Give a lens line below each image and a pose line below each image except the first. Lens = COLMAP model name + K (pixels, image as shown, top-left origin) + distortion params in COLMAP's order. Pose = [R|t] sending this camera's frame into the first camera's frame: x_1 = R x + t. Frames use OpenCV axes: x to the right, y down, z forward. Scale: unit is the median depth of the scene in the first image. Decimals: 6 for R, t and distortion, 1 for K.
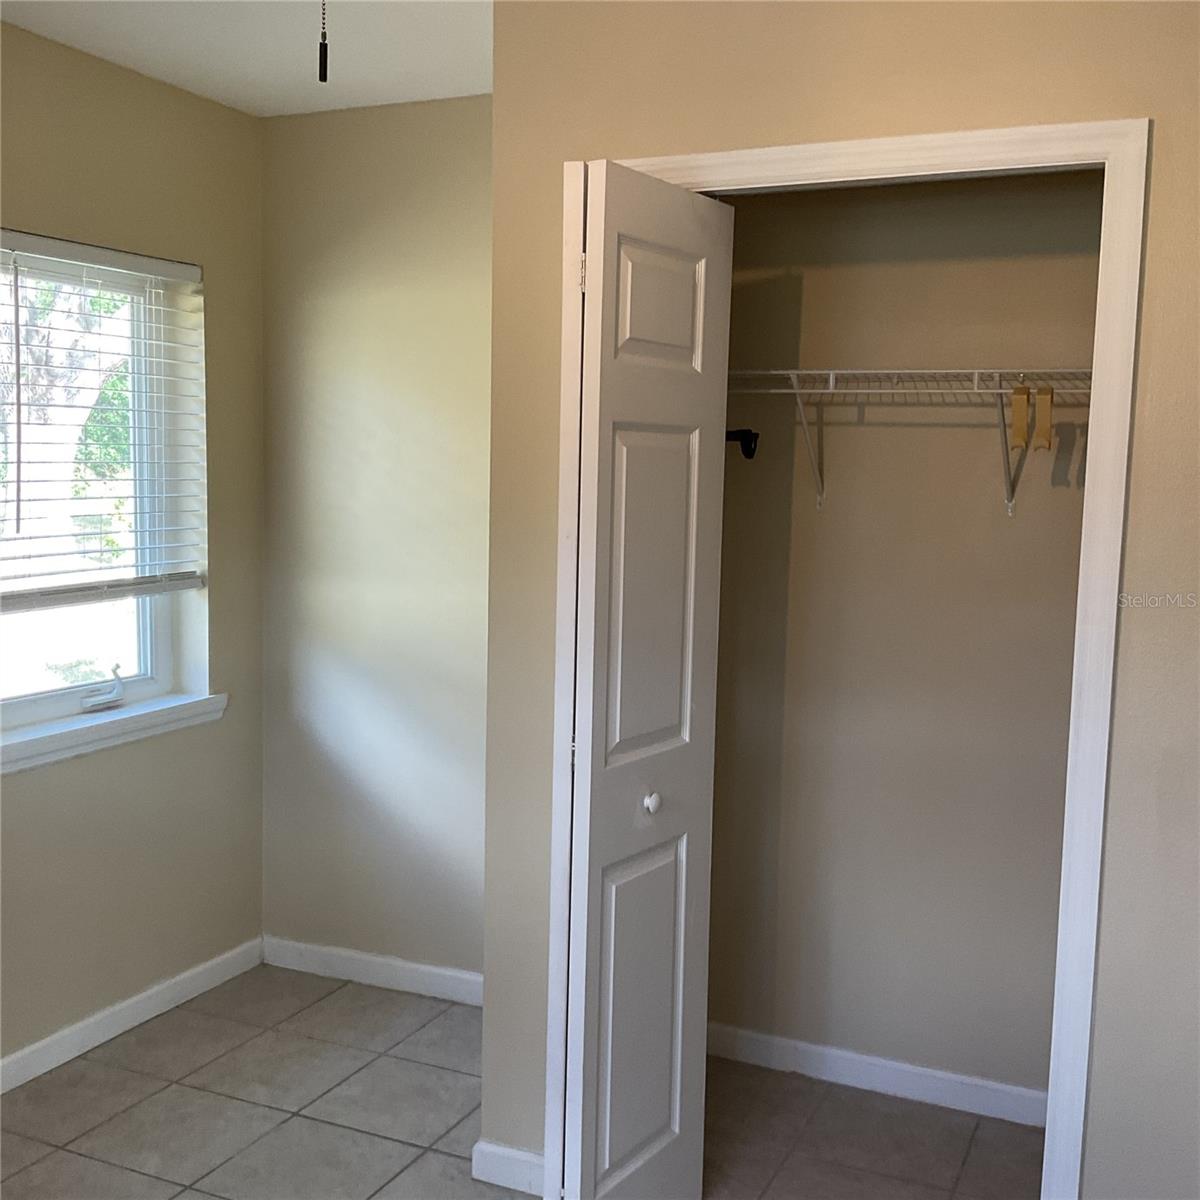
lens RADIAL K [[1351.5, 0, 592.7], [0, 1351.5, 603.2], [0, 0, 1]] dist [0.046325, 0.000000]
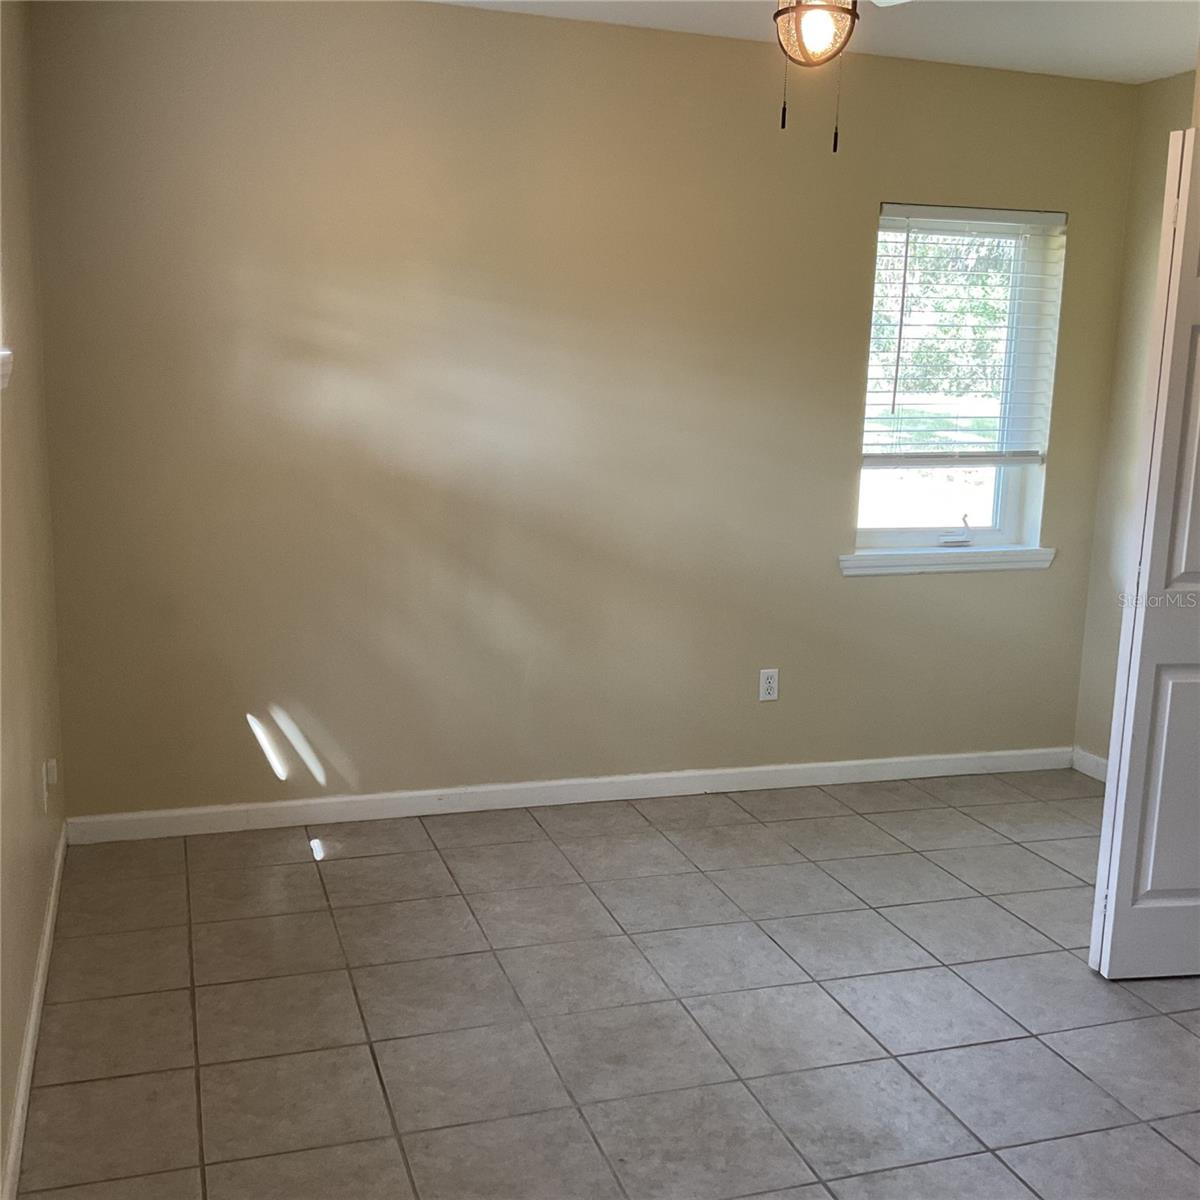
lens RADIAL K [[1351.5, 0, 600.9], [0, 1351.5, 599.6], [0, 0, 1]] dist [0.046325, 0.000000]
pose [[0.688235, 0.126065, -0.714450, 0.372463], [-0.088356, 0.992021, 0.089929, 0.038215], [0.720087, 0.001234, 0.693883, -0.210082]]
